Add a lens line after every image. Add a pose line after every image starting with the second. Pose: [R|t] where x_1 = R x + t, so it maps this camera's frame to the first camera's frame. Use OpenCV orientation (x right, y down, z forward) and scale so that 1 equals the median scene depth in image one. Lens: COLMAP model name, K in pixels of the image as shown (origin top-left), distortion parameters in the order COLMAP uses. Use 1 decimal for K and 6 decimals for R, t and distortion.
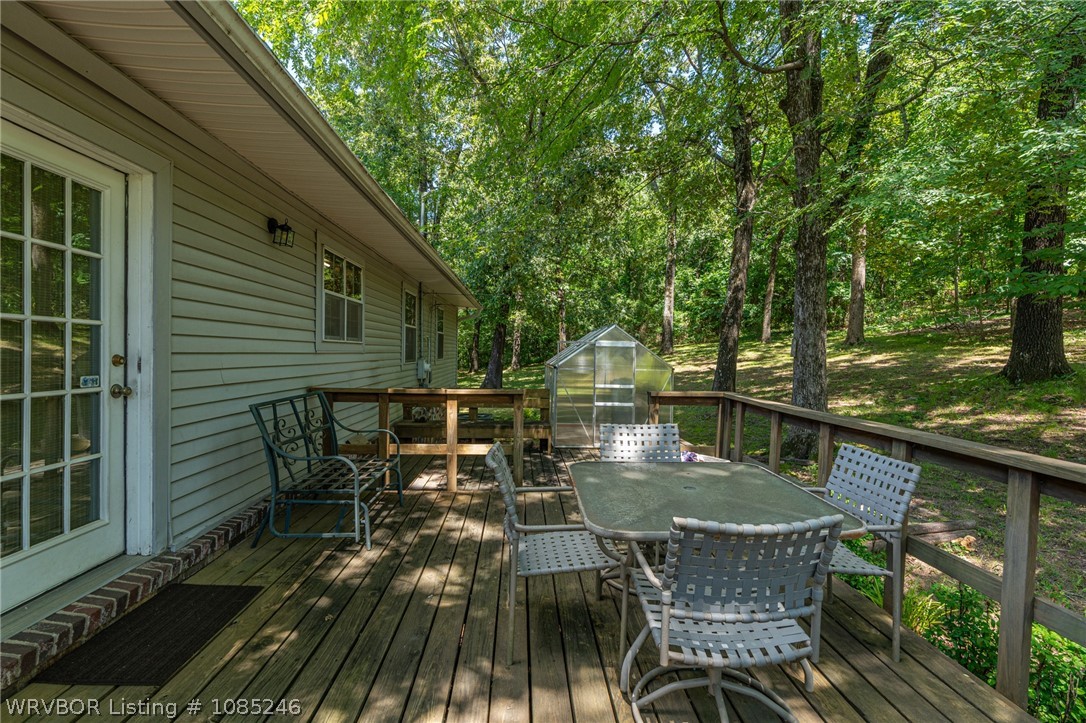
lens RADIAL K [[498.6, 0, 541.6], [0, 498.6, 360.2], [0, 0, 1]] dist [-0.005398, -0.000843]
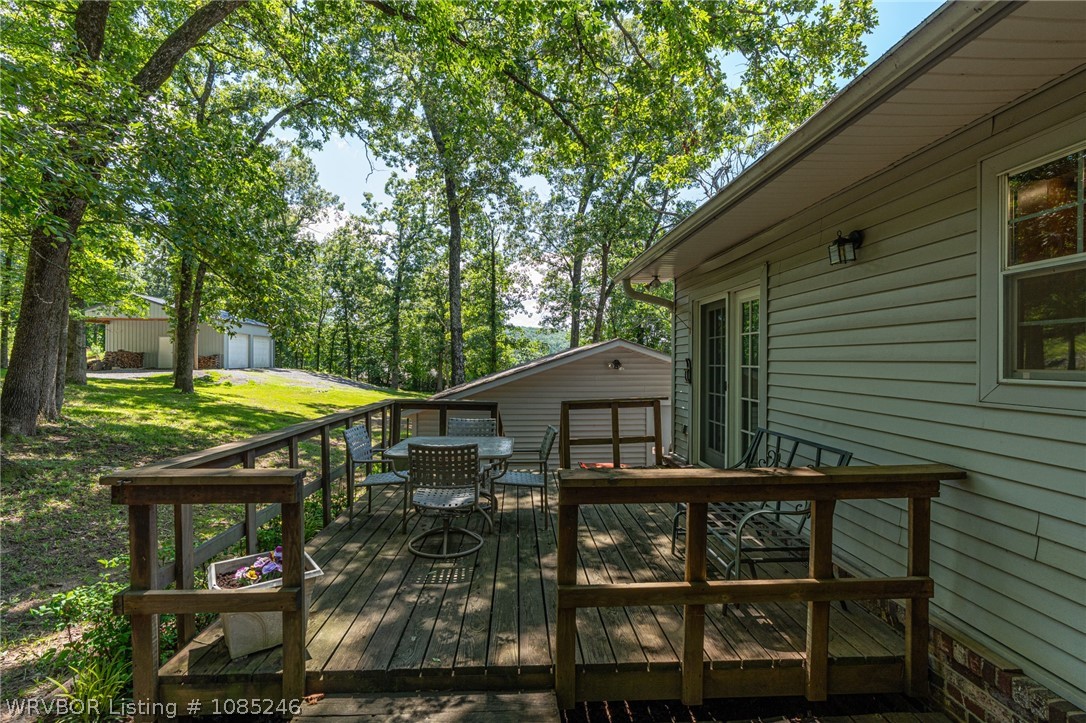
lens RADIAL K [[498.6, 0, 541.8], [0, 498.6, 365.5], [0, 0, 1]] dist [-0.005398, -0.000843]
pose [[-0.999871, -0.015181, -0.005203, -0.009677], [-0.015266, 0.999741, 0.016878, -0.034403], [0.004945, 0.016955, -0.999844, 0.922257]]
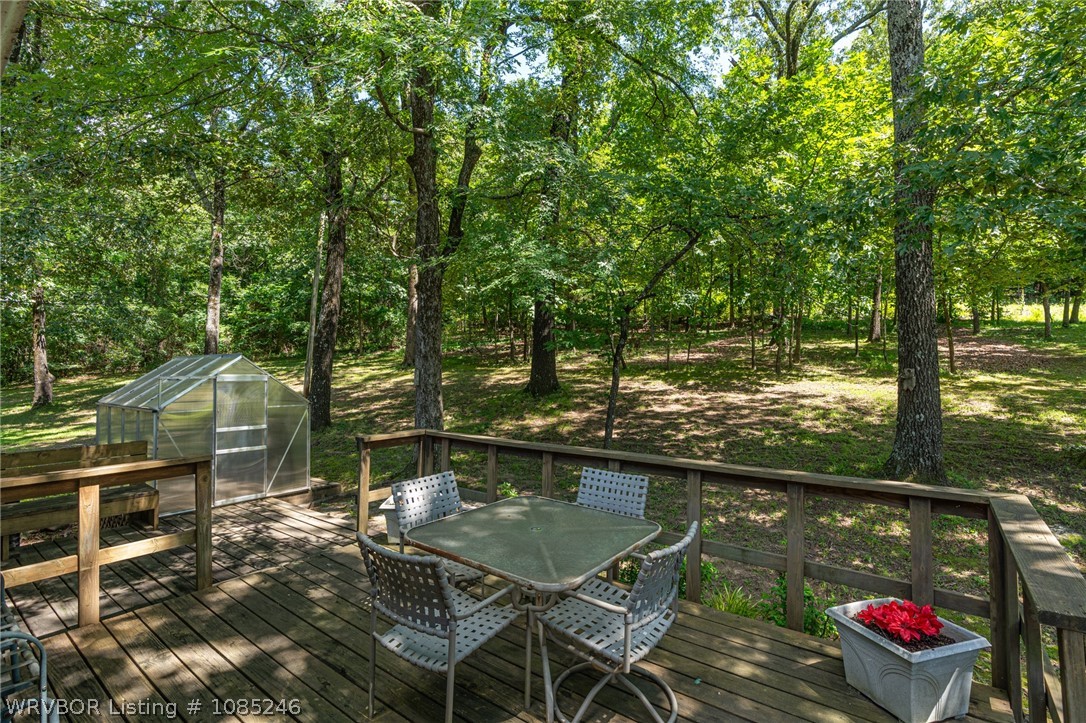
lens RADIAL K [[498.6, 0, 543.8], [0, 498.6, 363.9], [0, 0, 1]] dist [-0.005398, -0.000843]
pose [[0.635431, -0.004355, 0.772146, -0.183390], [0.021167, 0.999707, -0.011781, -0.036503], [-0.771868, 0.023830, 0.635336, 0.067328]]
